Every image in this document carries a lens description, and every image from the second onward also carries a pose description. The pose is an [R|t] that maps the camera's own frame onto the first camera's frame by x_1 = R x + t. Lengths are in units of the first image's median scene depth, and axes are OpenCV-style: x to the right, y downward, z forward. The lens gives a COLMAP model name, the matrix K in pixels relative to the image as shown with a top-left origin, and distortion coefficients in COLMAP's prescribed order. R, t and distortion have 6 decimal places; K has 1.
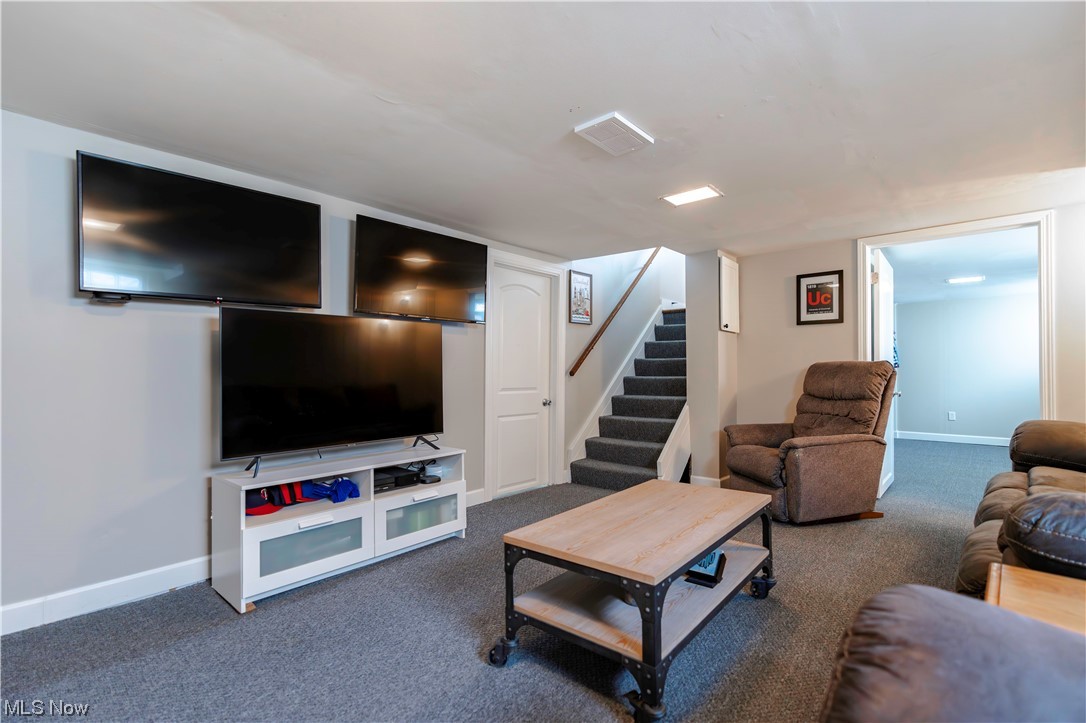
lens RADIAL K [[492.2, 0, 543.0], [0, 492.2, 361.5], [0, 0, 1]] dist [-0.004085, -0.000236]
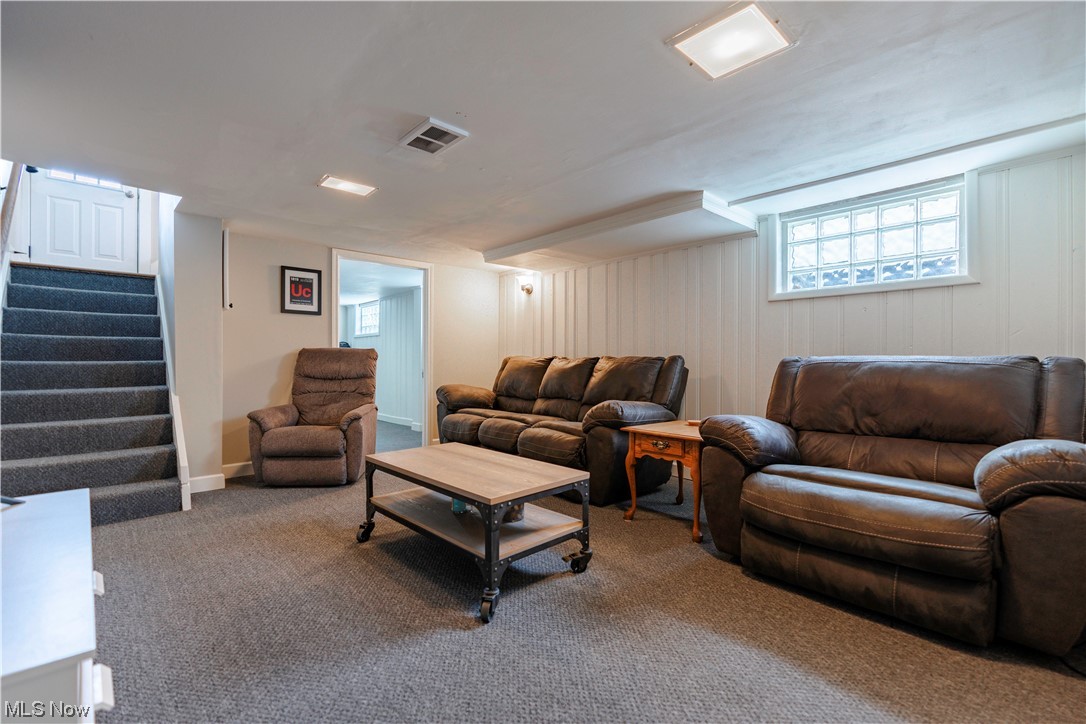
lens RADIAL K [[492.2, 0, 543.0], [0, 492.2, 362.0], [0, 0, 1]] dist [-0.004085, -0.000236]
pose [[0.096811, 0.001522, 0.995302, -0.506425], [-0.022850, 0.999739, 0.000693, 0.020135], [-0.995040, -0.022810, 0.096820, 0.345023]]
